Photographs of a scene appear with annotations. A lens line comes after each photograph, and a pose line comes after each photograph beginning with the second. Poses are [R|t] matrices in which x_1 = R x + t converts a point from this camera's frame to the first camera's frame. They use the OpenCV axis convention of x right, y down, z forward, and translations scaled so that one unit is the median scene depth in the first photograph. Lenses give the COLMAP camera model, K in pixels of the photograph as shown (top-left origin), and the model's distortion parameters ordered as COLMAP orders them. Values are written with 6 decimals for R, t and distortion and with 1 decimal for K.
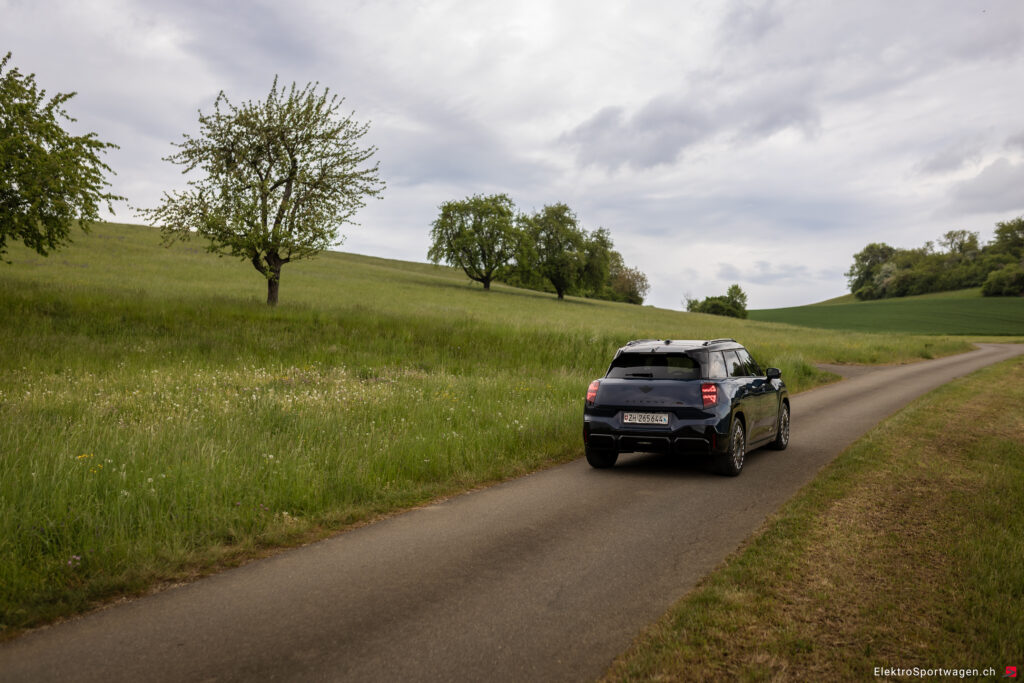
lens RADIAL K [[1059.9, 0, 519.2], [0, 1059.9, 336.8], [0, 0, 1]] dist [-0.020023, 0.000000]
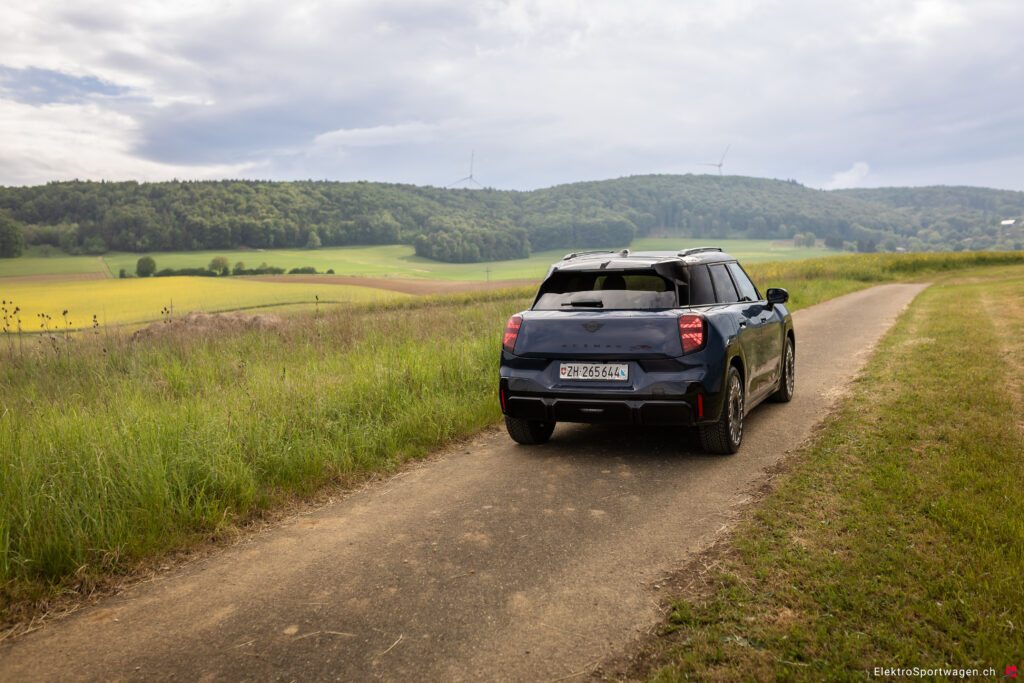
lens RADIAL K [[1059.9, 0, 534.4], [0, 1059.9, 330.0], [0, 0, 1]] dist [-0.020023, 0.000000]
pose [[0.998249, -0.028501, 0.051834, 0.049709], [0.025273, 0.997763, 0.061894, 0.010929], [-0.053482, -0.060476, 0.996736, 0.352477]]
